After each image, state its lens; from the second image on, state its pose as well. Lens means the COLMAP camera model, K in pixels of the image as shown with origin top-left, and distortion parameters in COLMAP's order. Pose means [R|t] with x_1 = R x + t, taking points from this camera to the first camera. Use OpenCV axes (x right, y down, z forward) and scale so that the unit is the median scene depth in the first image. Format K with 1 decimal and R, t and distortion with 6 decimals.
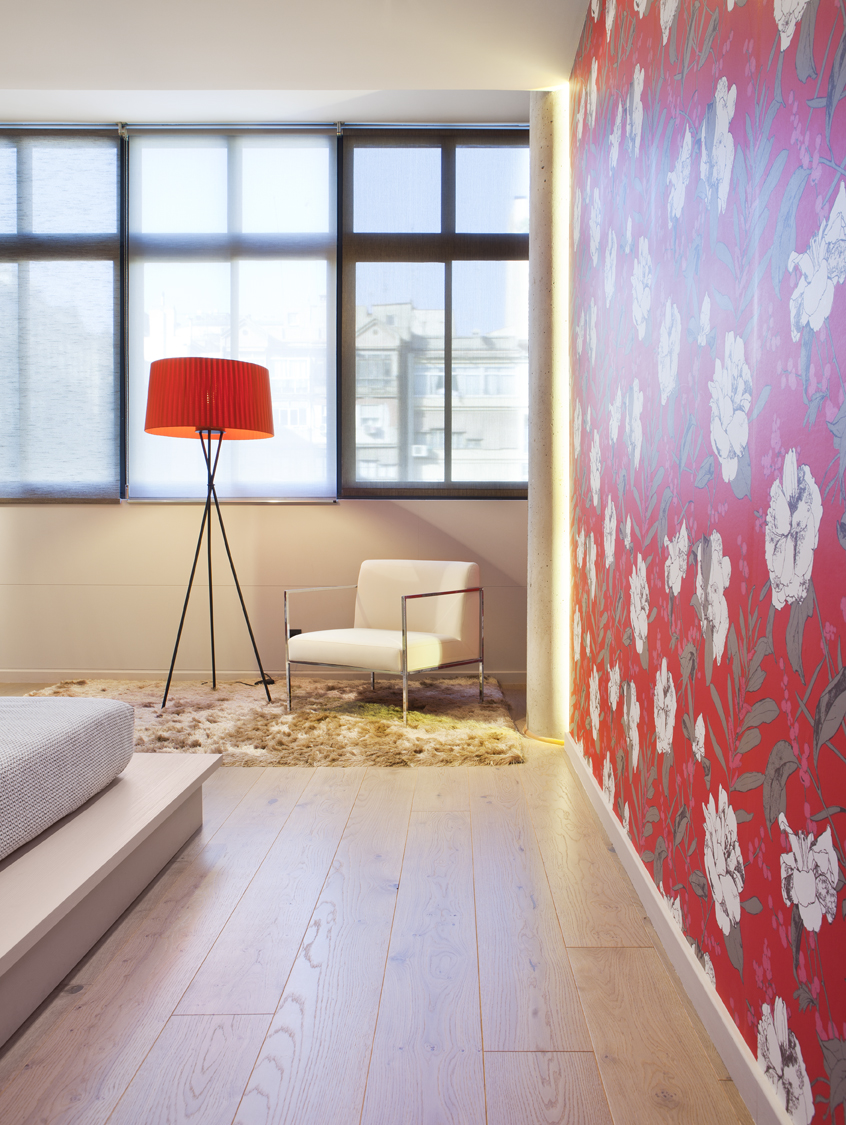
lens RADIAL K [[862.4, 0, 461.1], [0, 862.4, 599.8], [0, 0, 1]] dist [-0.015790, 0.027197]
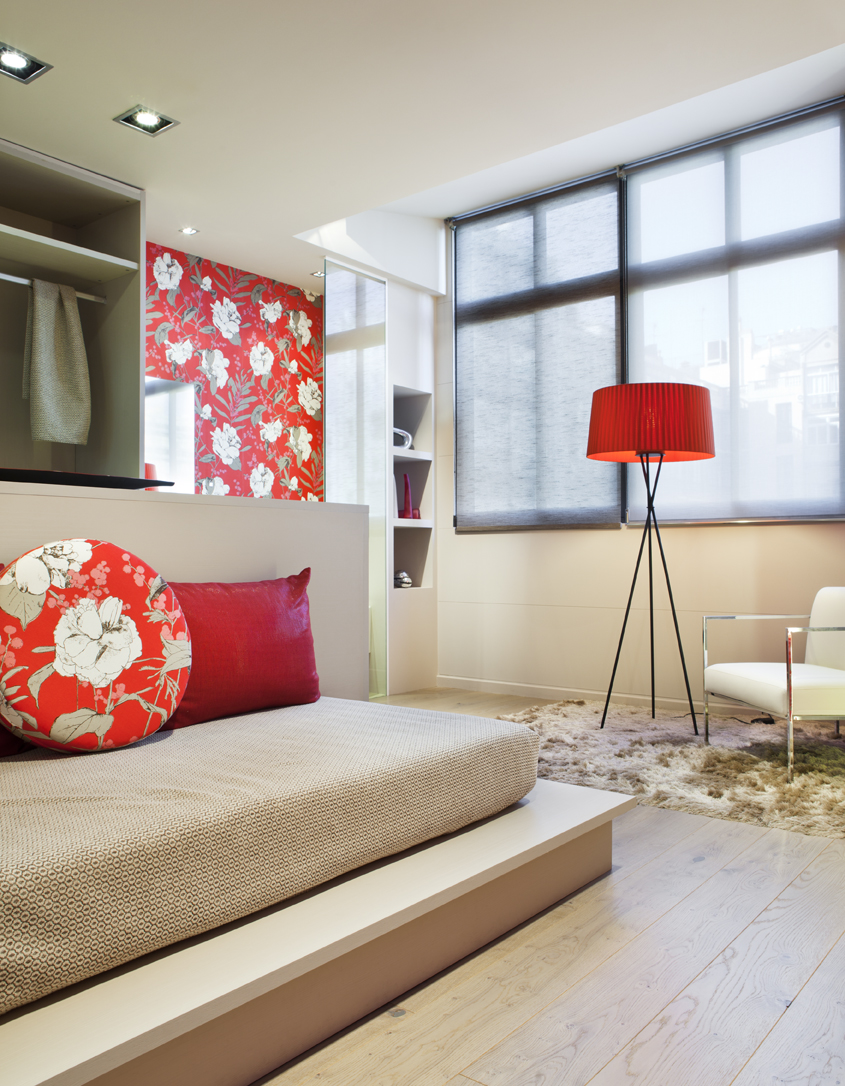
lens RADIAL K [[930.0, 0, 410.6], [0, 930.0, 543.7], [0, 0, 1]] dist [0.020386, 0.014982]
pose [[0.780906, -0.014683, -0.624475, 0.104547], [-0.042376, 0.996175, -0.076413, 0.001335], [0.623209, 0.086135, 0.777298, -0.003309]]
